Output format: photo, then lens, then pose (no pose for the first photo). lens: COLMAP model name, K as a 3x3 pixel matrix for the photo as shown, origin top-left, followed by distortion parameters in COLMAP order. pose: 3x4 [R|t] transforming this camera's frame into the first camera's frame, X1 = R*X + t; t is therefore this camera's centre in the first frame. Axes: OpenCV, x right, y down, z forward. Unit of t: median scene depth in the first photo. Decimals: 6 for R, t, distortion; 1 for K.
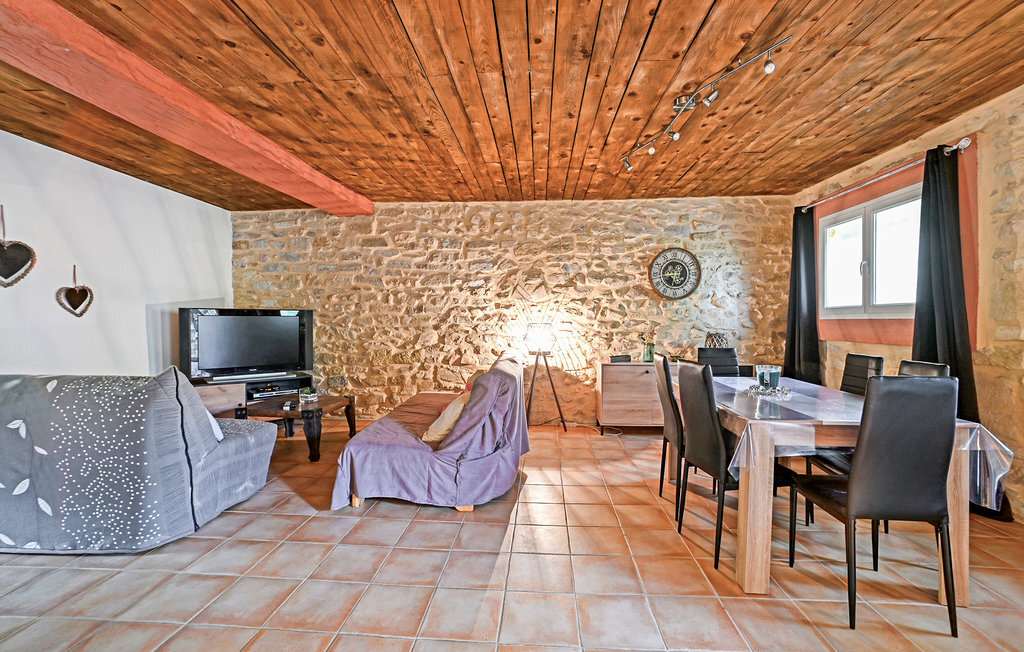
lens RADIAL K [[420.9, 0, 512.0], [0, 420.9, 326.0], [0, 0, 1]] dist [-0.050541, 0.022479]
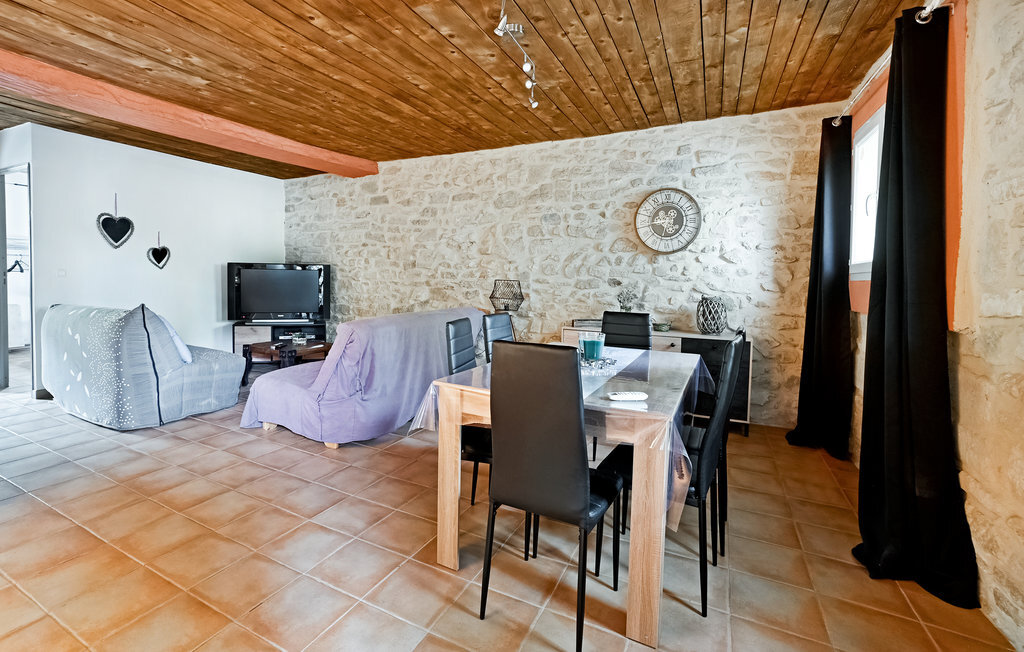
lens RADIAL K [[465.5, 0, 455.1], [0, 465.5, 295.9], [0, 0, 1]] dist [-0.031017, 0.000321]
pose [[0.902051, 0.032345, -0.430416, 0.414139], [-0.022192, 0.999345, 0.028589, 0.001641], [0.431058, -0.016237, 0.902178, 0.027485]]
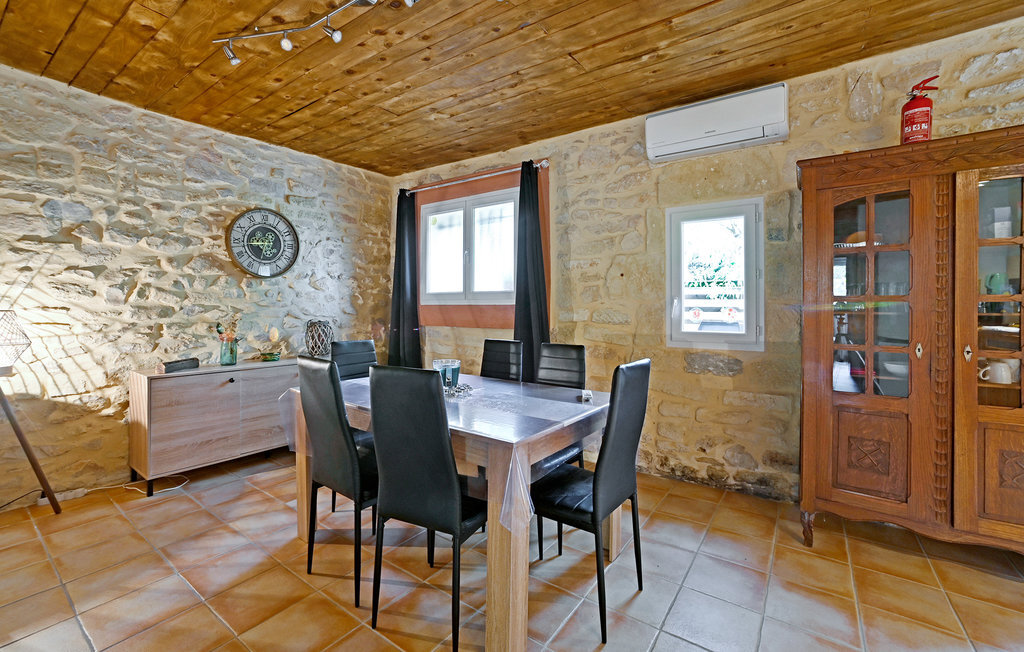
lens RADIAL K [[426.3, 0, 510.0], [0, 426.3, 307.8], [0, 0, 1]] dist [-0.056690, 0.030216]
pose [[0.518374, -0.000152, 0.855154, -0.025552], [0.007101, 0.999966, -0.004126, -0.003041], [-0.855125, 0.008211, 0.518357, 0.237708]]
